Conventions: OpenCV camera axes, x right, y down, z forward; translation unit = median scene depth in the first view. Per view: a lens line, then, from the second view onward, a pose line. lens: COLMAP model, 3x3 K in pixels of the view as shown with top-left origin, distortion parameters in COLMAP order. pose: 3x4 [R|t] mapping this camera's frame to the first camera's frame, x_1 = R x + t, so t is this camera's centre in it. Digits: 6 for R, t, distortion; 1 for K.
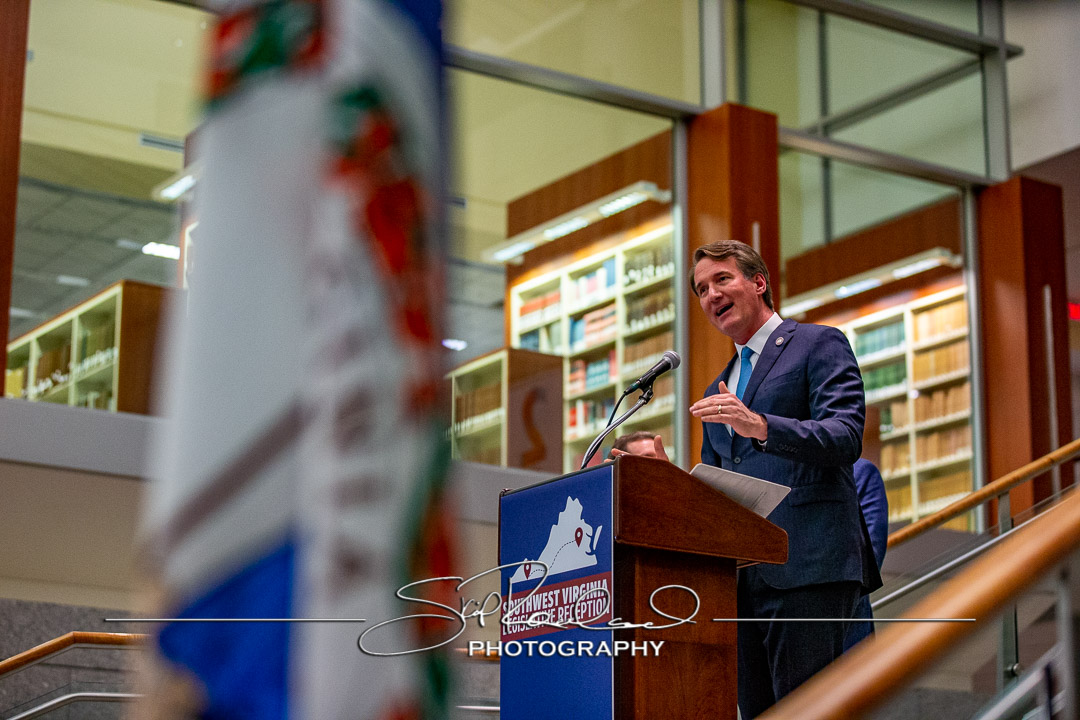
lens RADIAL K [[2535.1, 0, 540.0], [0, 2535.1, 360.0], [0, 0, 1]] dist [-0.249062, -0.212447]
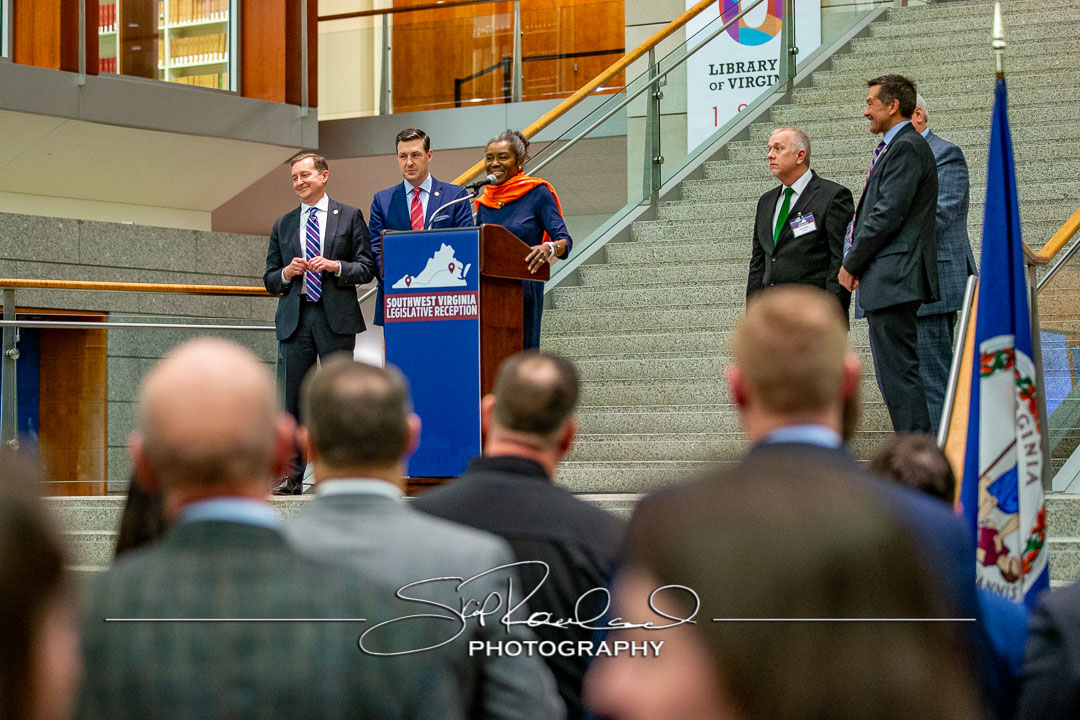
lens RADIAL K [[2931.9, 0, 540.0], [0, 2931.9, 360.0], [0, 0, 1]] dist [-0.189050, 0.604555]
pose [[0.915902, 0.001478, 0.401399, -0.744540], [-0.087202, 0.976843, 0.195379, -0.270449], [-0.391815, -0.213951, 0.894822, -0.858033]]
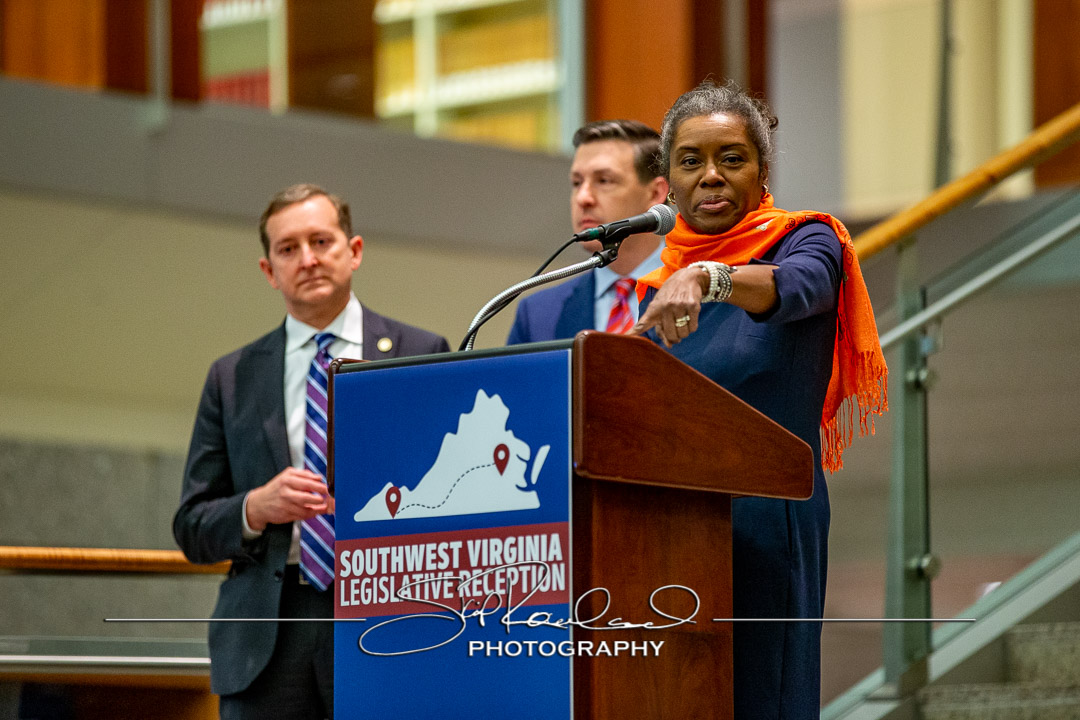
lens RADIAL K [[6048.6, 0, 540.0], [0, 6048.6, 360.0], [0, 0, 1]] dist [2.380323, -2.381094]
pose [[0.973708, 0.014647, 0.227329, -0.310410], [-0.046042, 0.989989, 0.133421, -0.150740], [-0.223100, -0.140380, 0.964635, -0.419131]]
